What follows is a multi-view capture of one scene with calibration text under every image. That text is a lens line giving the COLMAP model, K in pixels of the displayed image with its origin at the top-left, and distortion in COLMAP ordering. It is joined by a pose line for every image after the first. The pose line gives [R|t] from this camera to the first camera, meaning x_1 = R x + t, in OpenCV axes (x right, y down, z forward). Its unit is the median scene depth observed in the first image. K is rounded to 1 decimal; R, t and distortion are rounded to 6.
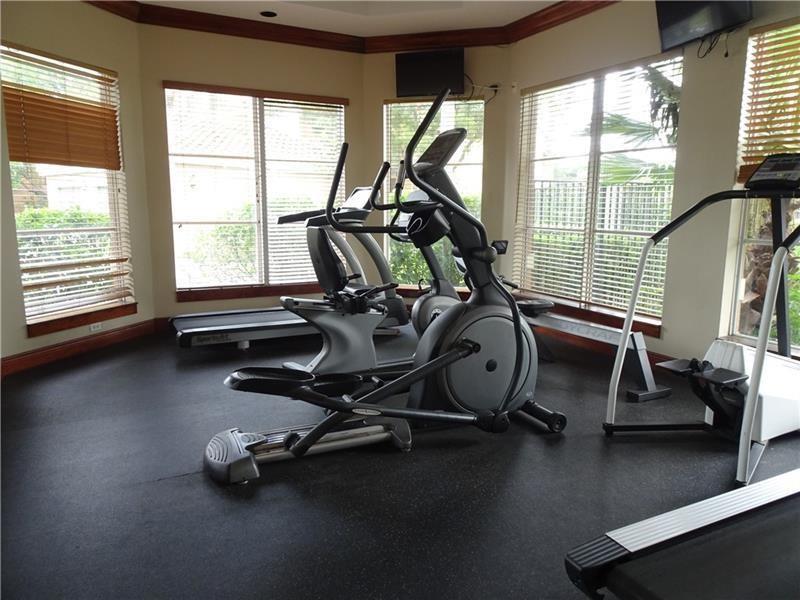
lens RADIAL K [[570.2, 0, 395.5], [0, 570.2, 301.0], [0, 0, 1]] dist [0.000379, 0.000777]
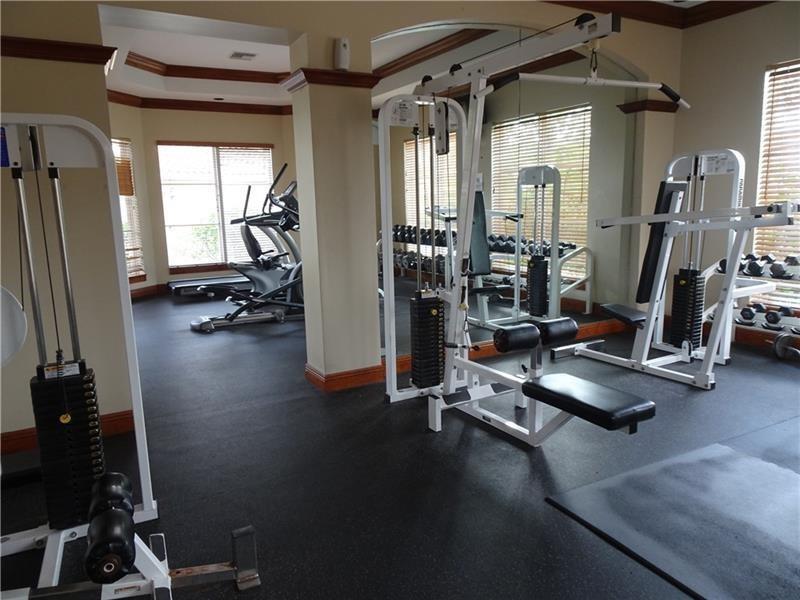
lens RADIAL K [[570.2, 0, 403.7], [0, 570.2, 299.4], [0, 0, 1]] dist [0.000379, 0.000777]
pose [[0.998290, -0.038295, 0.044169, 0.221033], [0.038148, 0.999263, 0.004168, 0.097532], [-0.044296, -0.002475, 0.999015, -0.696506]]
